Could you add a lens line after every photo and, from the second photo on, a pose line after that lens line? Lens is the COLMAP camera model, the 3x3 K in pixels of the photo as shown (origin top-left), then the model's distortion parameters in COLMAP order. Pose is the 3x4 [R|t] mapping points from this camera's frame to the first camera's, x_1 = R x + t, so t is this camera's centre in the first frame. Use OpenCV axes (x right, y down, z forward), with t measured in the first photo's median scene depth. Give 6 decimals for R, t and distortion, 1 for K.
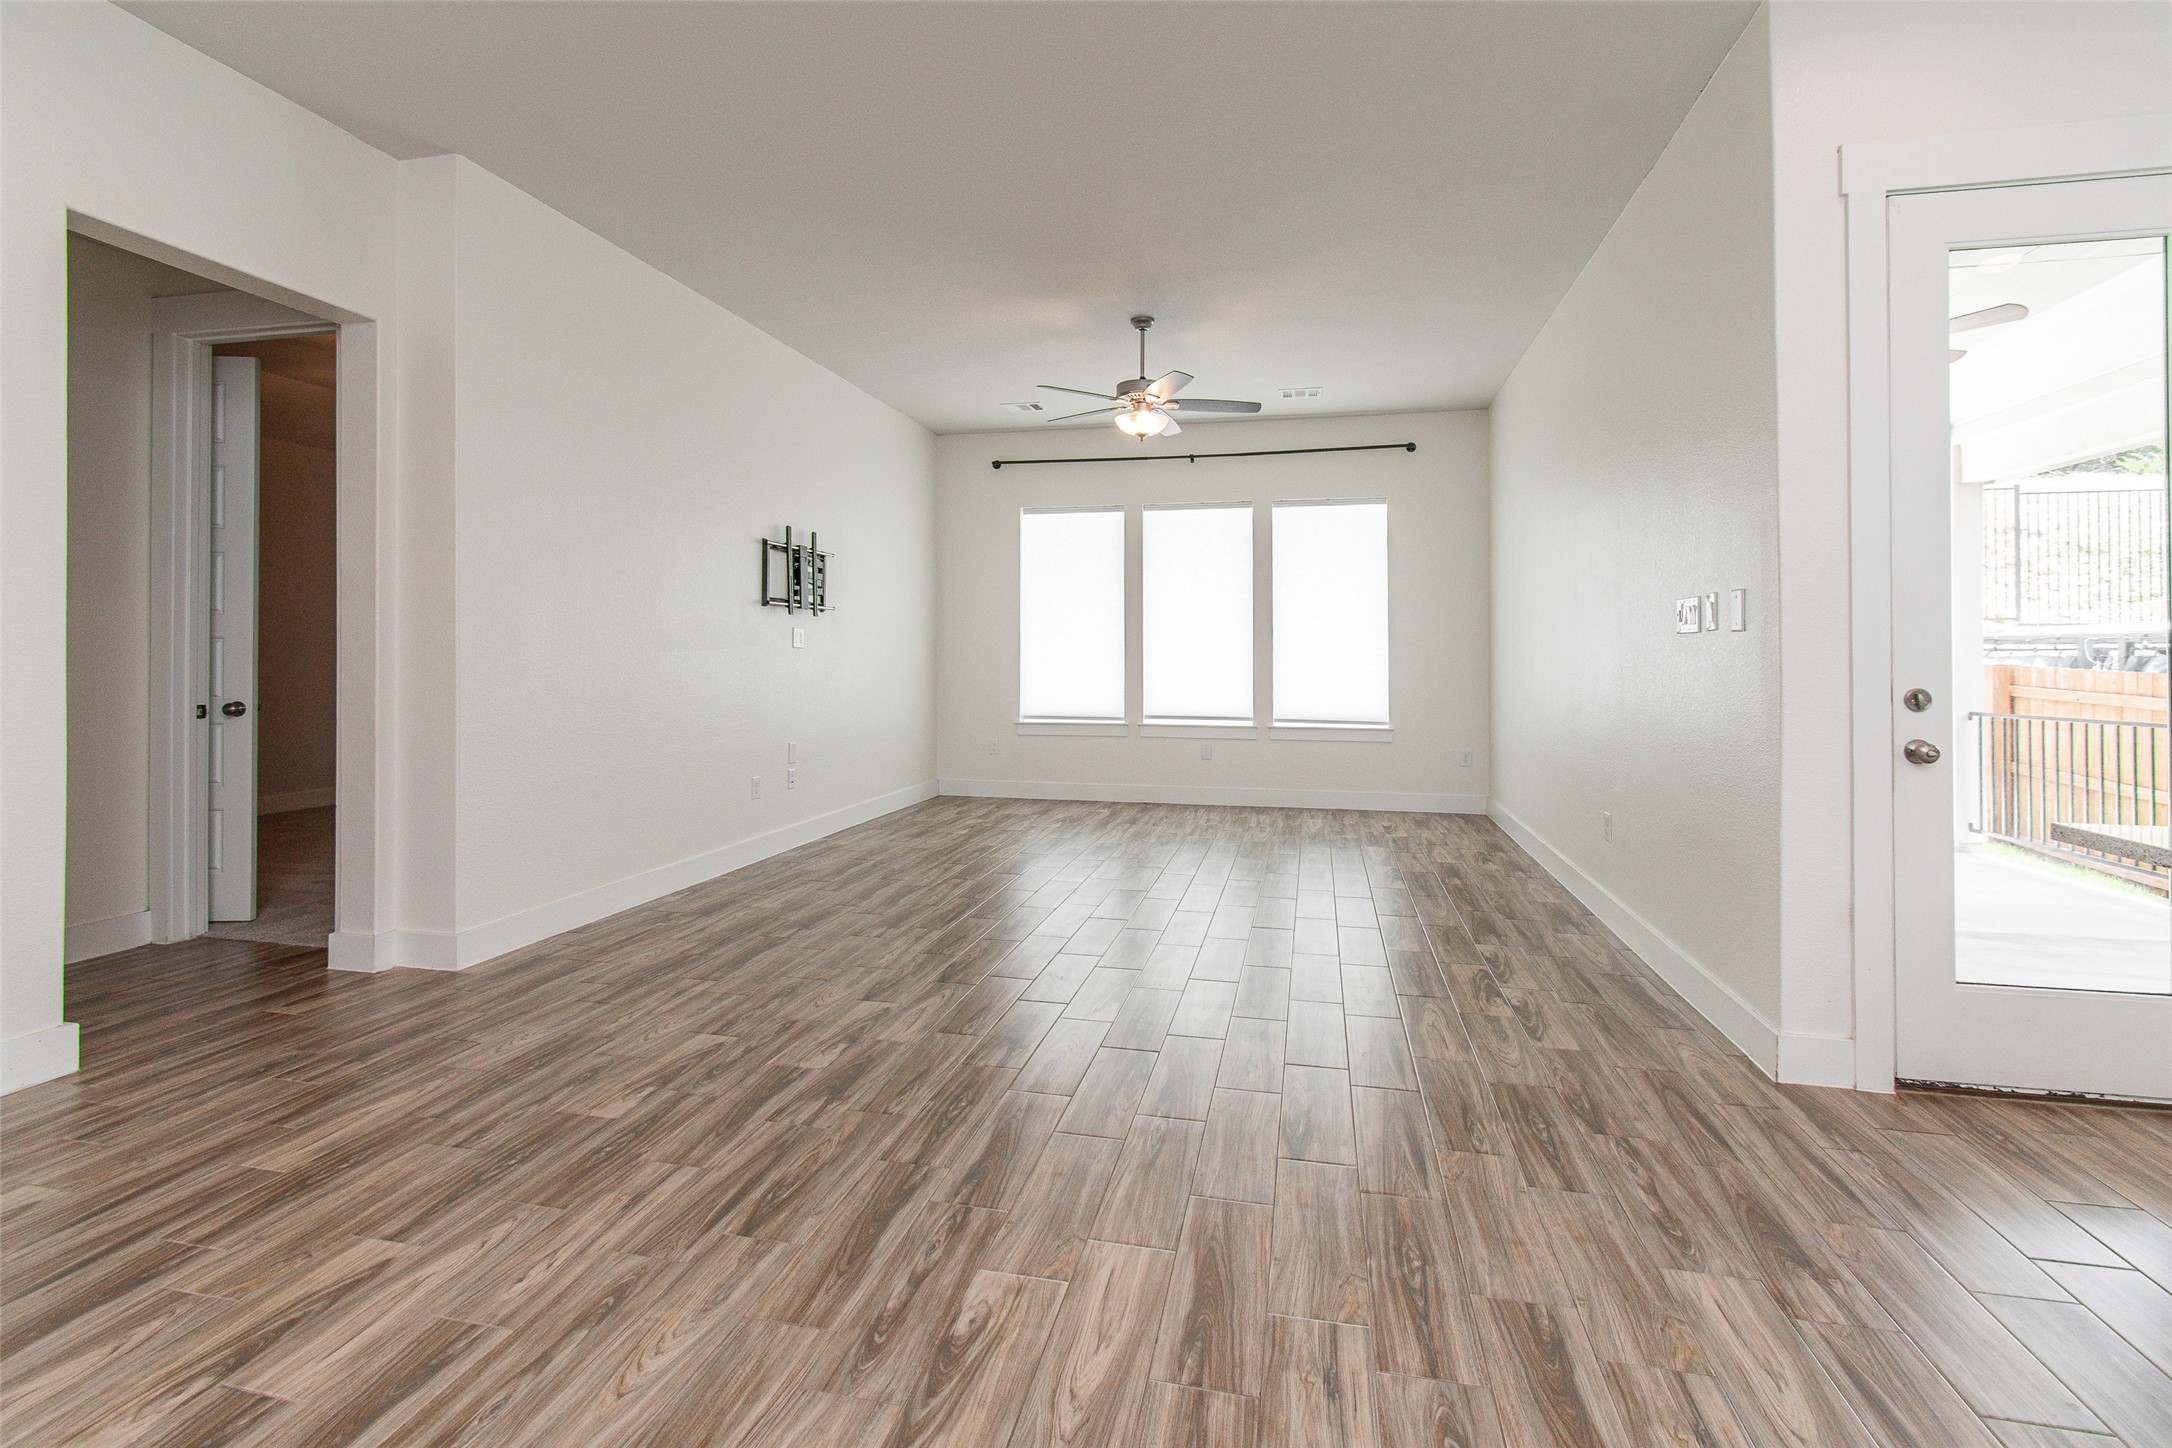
lens RADIAL K [[969.5, 0, 1098.1], [0, 969.5, 646.7], [0, 0, 1]] dist [0.005043, 0.000131]
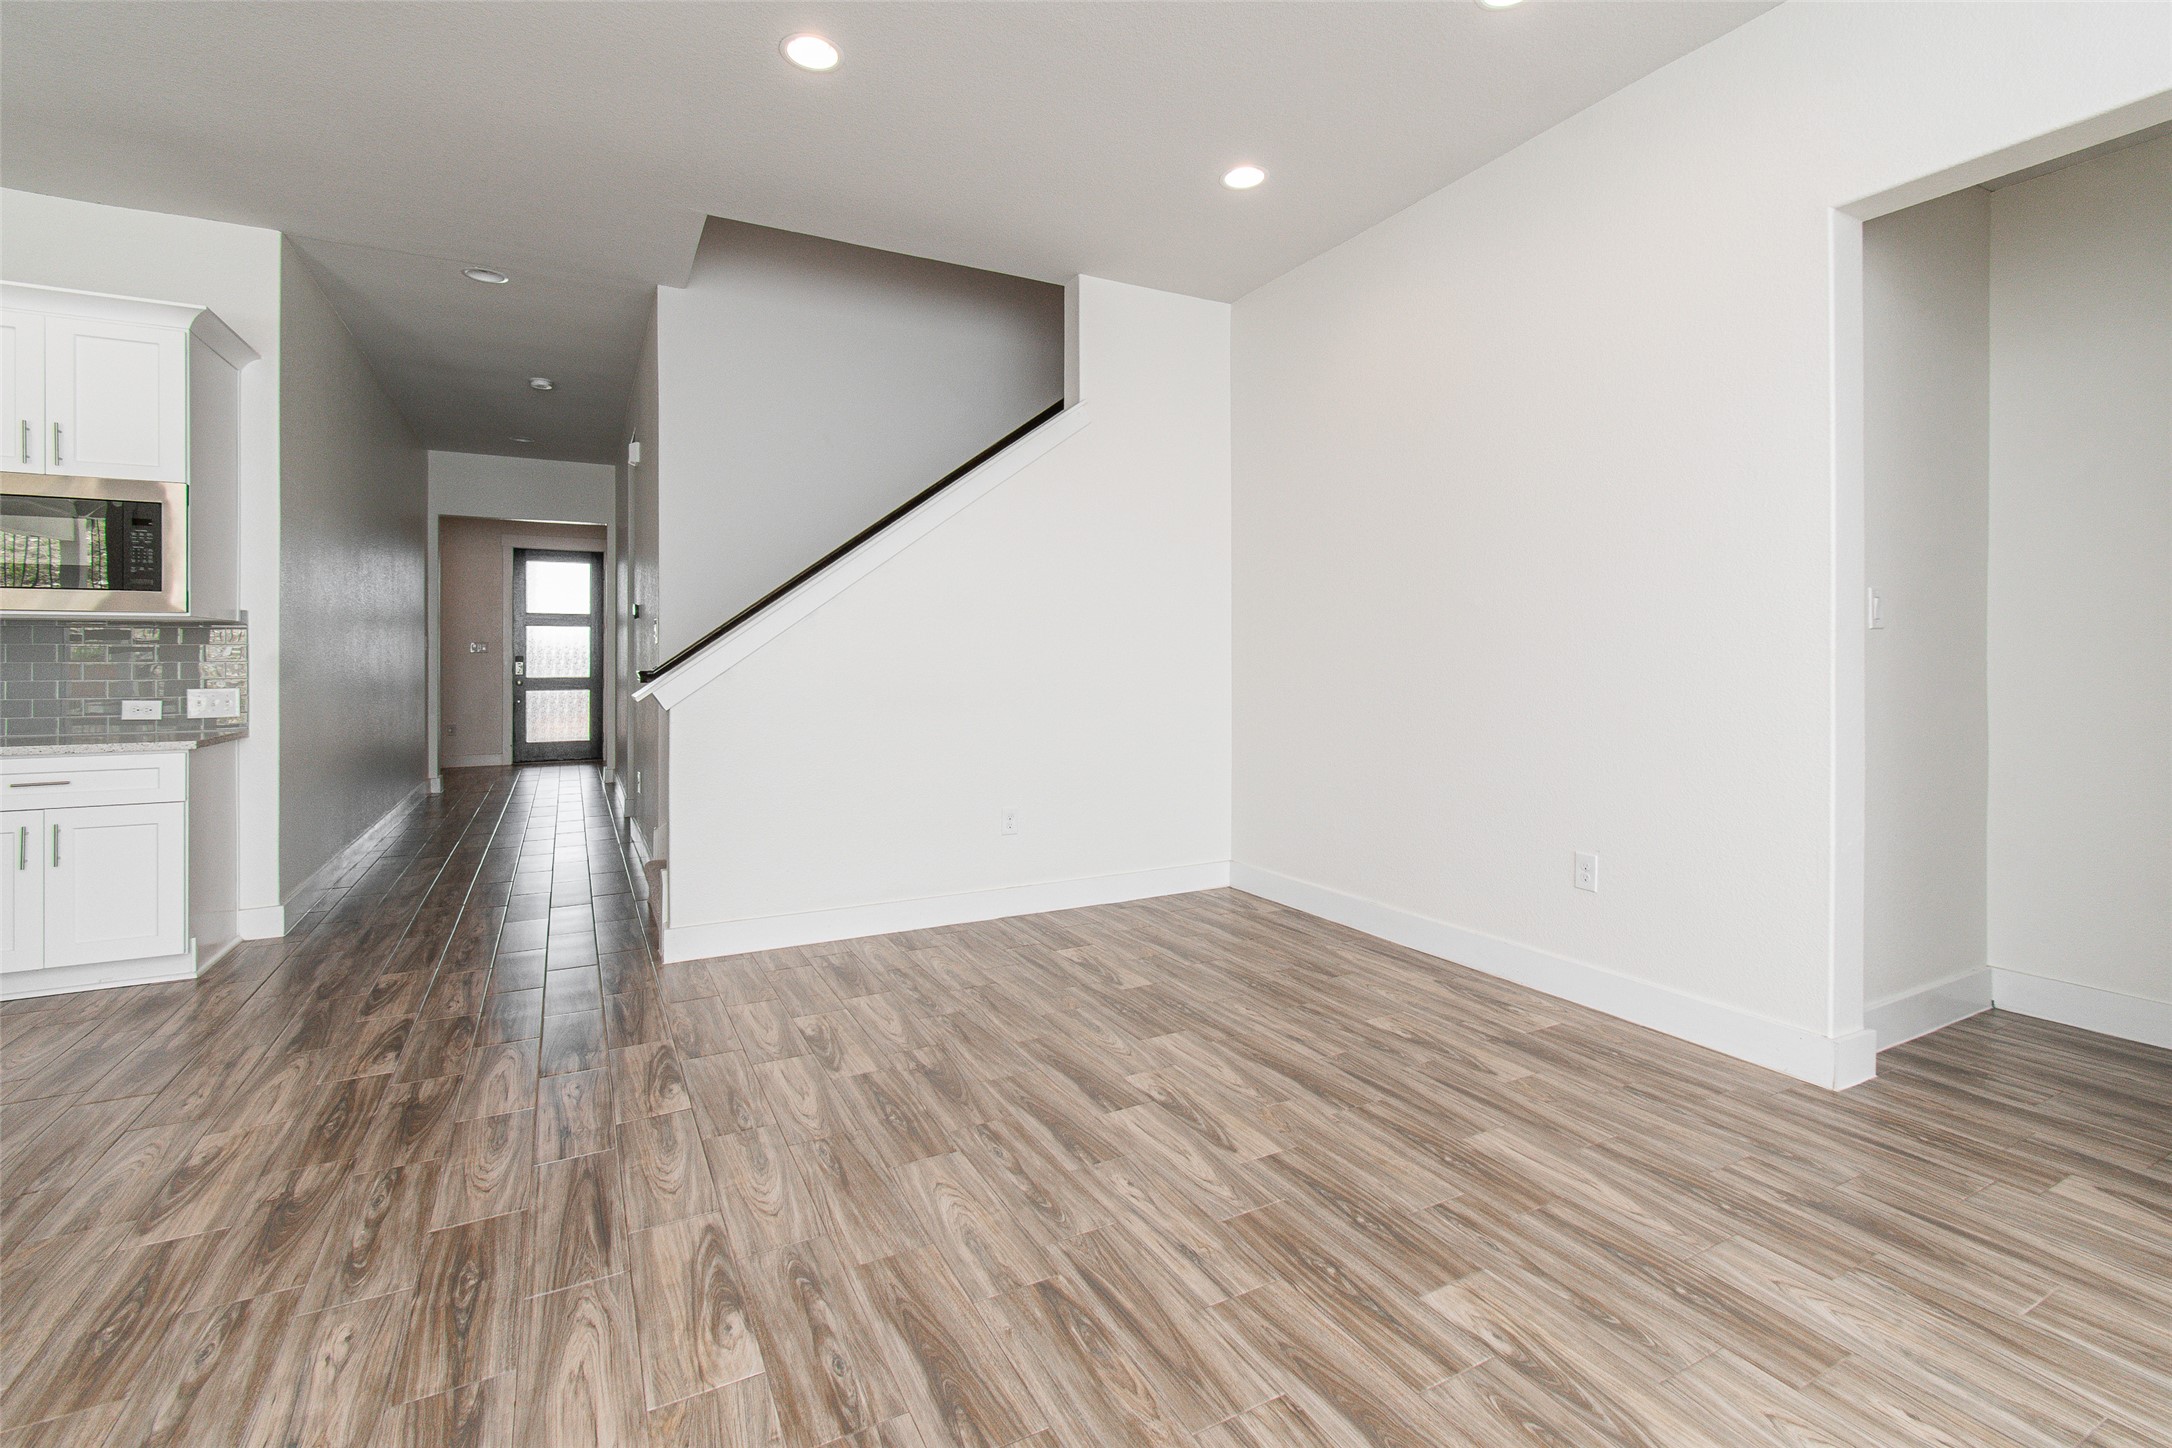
lens RADIAL K [[969.5, 0, 1089.0], [0, 969.5, 667.7], [0, 0, 1]] dist [0.005043, 0.000131]
pose [[-0.756960, 0.002485, -0.653456, 0.225399], [0.006533, 0.999972, -0.003766, 0.016660], [0.653428, -0.007119, -0.756955, 1.858212]]
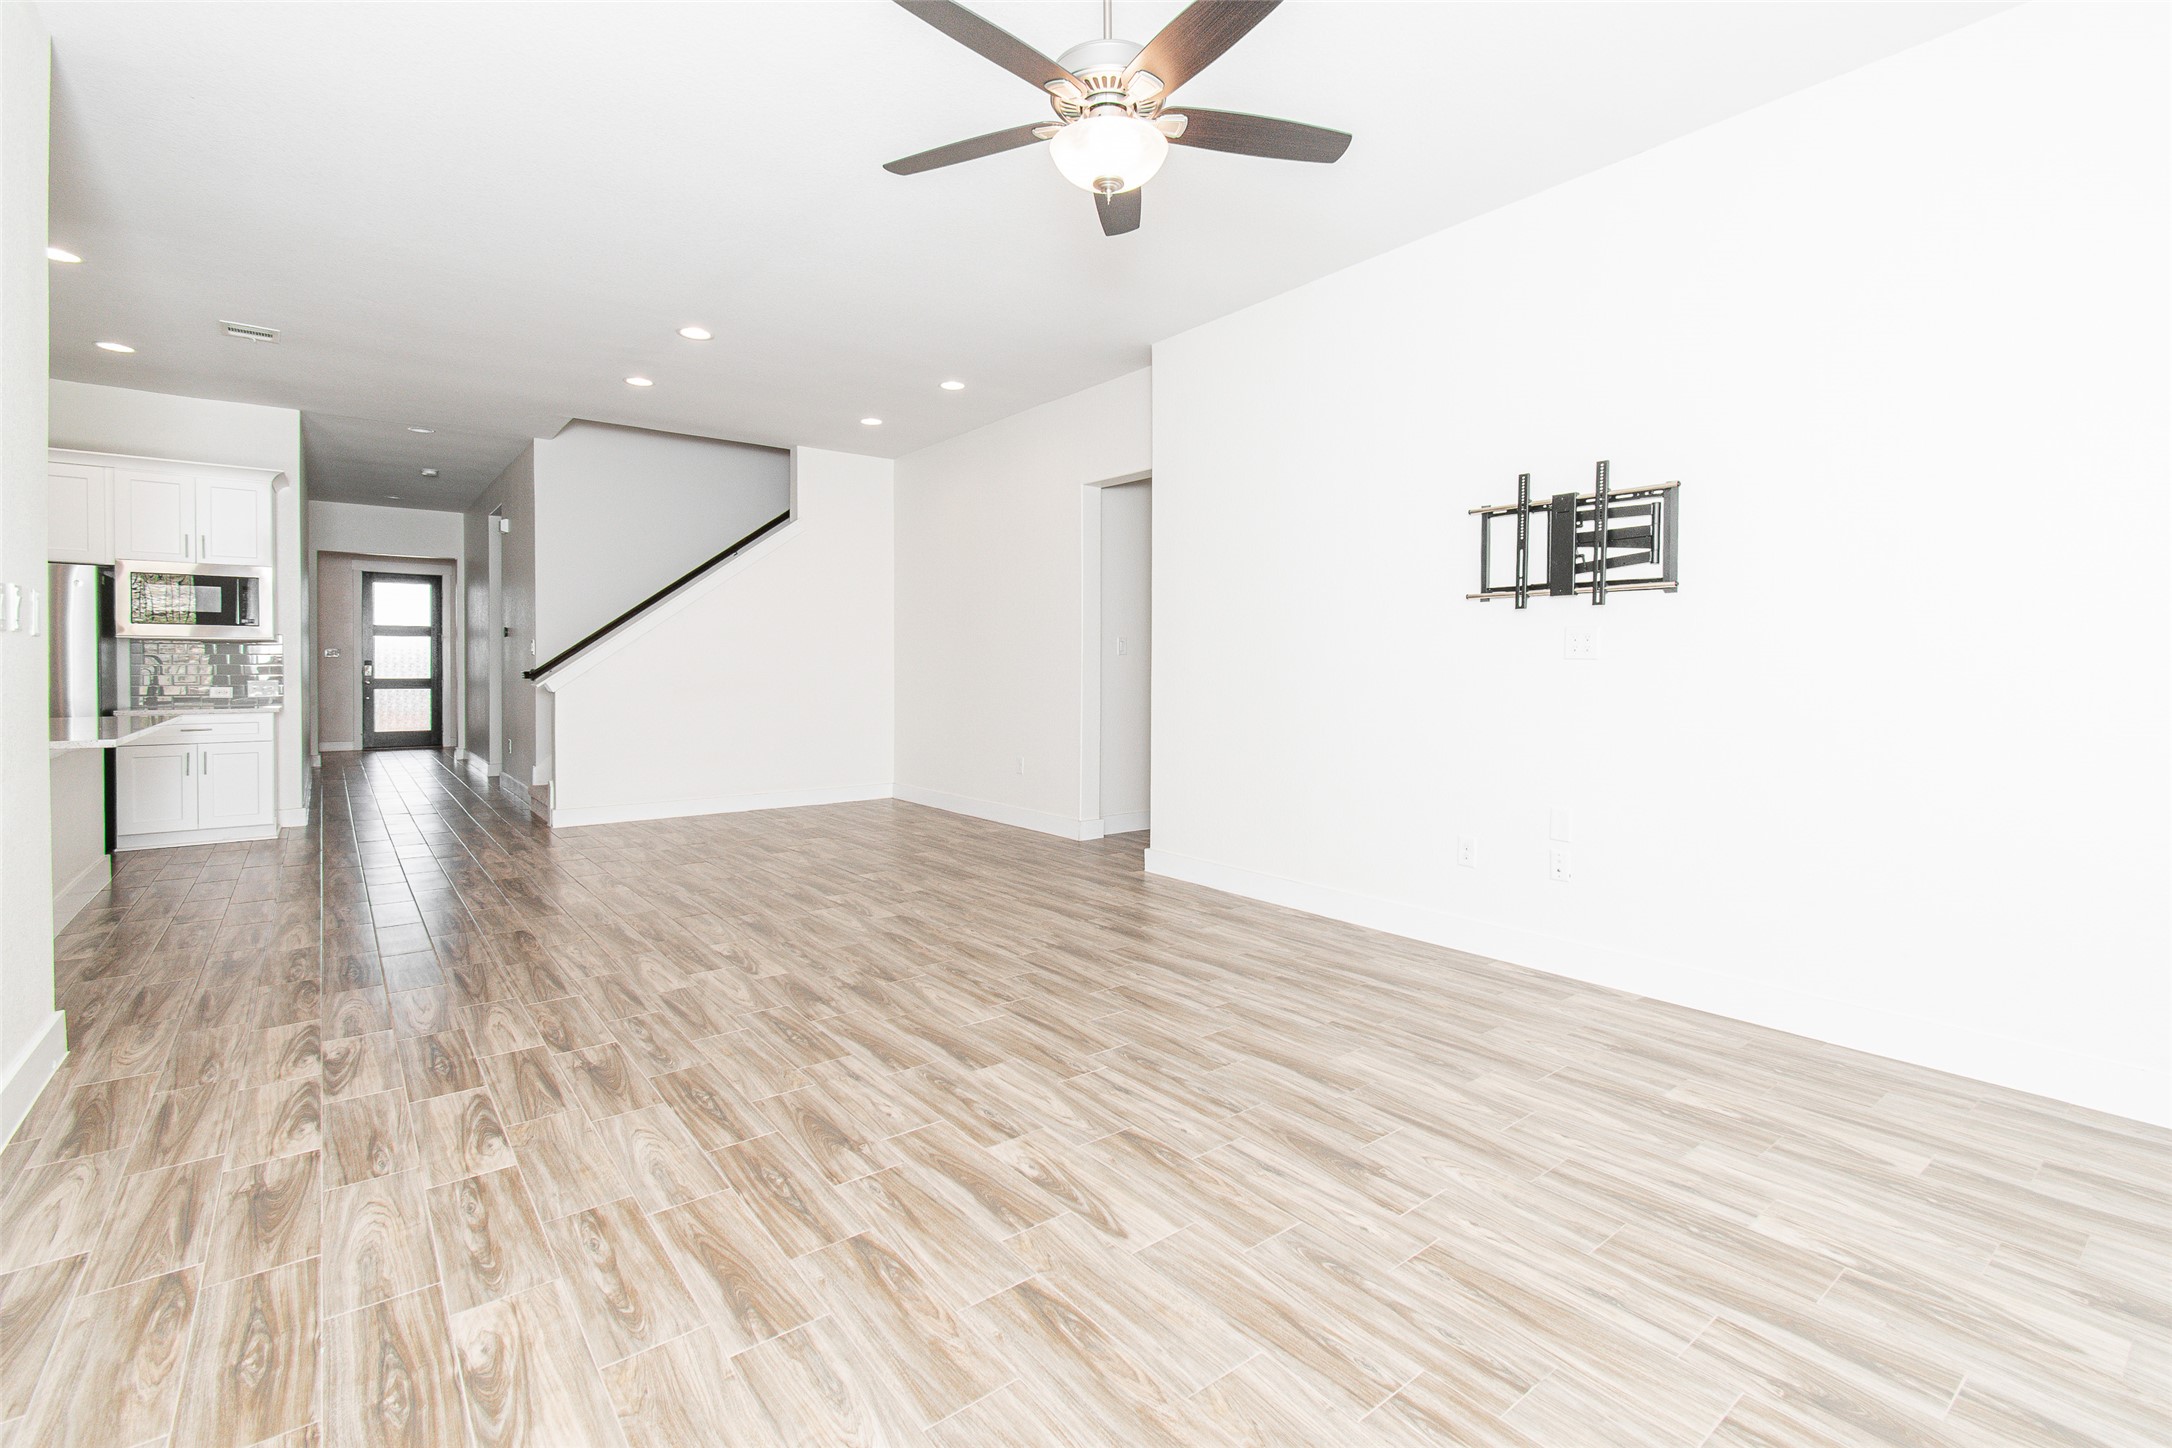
lens RADIAL K [[969.5, 0, 1067.6], [0, 969.5, 670.0], [0, 0, 1]] dist [0.005043, 0.000131]
pose [[-0.639344, -0.000750, -0.768921, 0.308909], [0.006171, 0.999962, -0.006106, 0.018979], [0.768896, -0.008649, -0.639315, 2.016442]]
